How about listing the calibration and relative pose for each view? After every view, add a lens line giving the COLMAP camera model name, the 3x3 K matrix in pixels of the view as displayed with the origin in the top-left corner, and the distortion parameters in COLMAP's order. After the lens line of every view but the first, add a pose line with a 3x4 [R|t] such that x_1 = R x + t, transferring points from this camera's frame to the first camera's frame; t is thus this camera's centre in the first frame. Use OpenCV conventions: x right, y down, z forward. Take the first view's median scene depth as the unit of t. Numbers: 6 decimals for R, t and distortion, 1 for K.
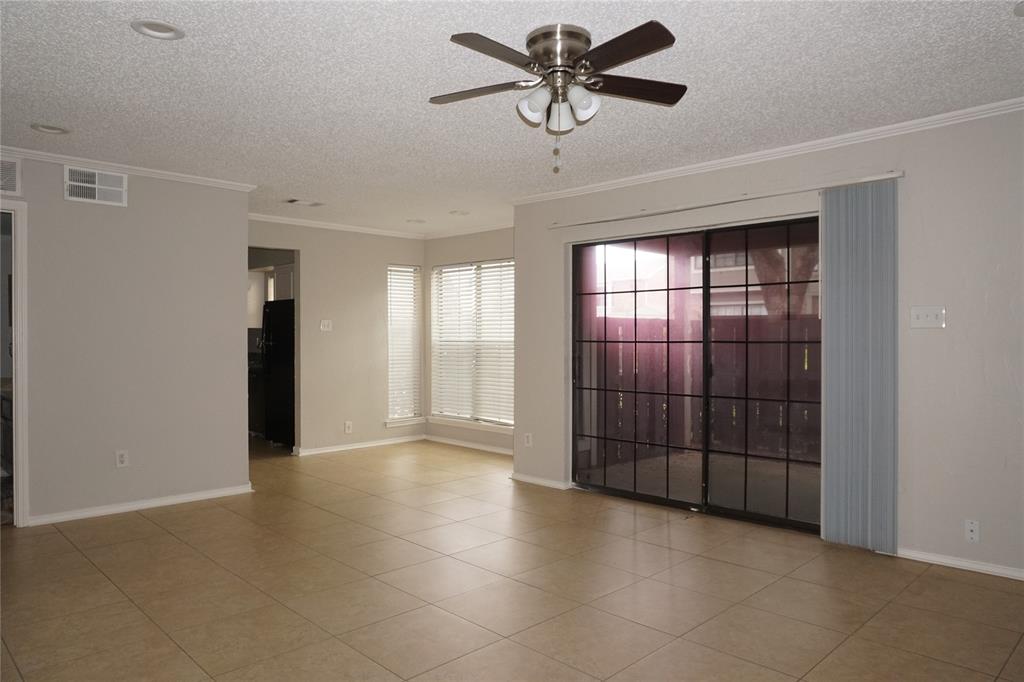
lens RADIAL K [[677.8, 0, 516.2], [0, 677.8, 342.0], [0, 0, 1]] dist [-0.004170, 0.000596]
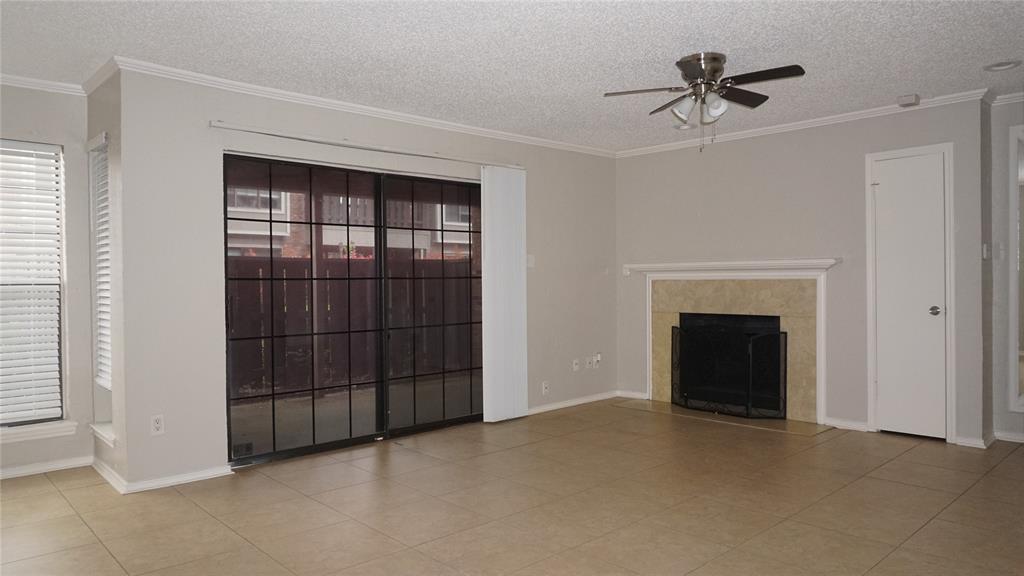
lens RADIAL K [[700.9, 0, 513.4], [0, 700.9, 281.8], [0, 0, 1]] dist [-0.040340, 0.001614]
pose [[0.042839, -0.012199, 0.999008, -0.792593], [0.005905, 0.999911, 0.011957, -0.006602], [-0.999065, 0.005387, 0.042907, 0.738771]]
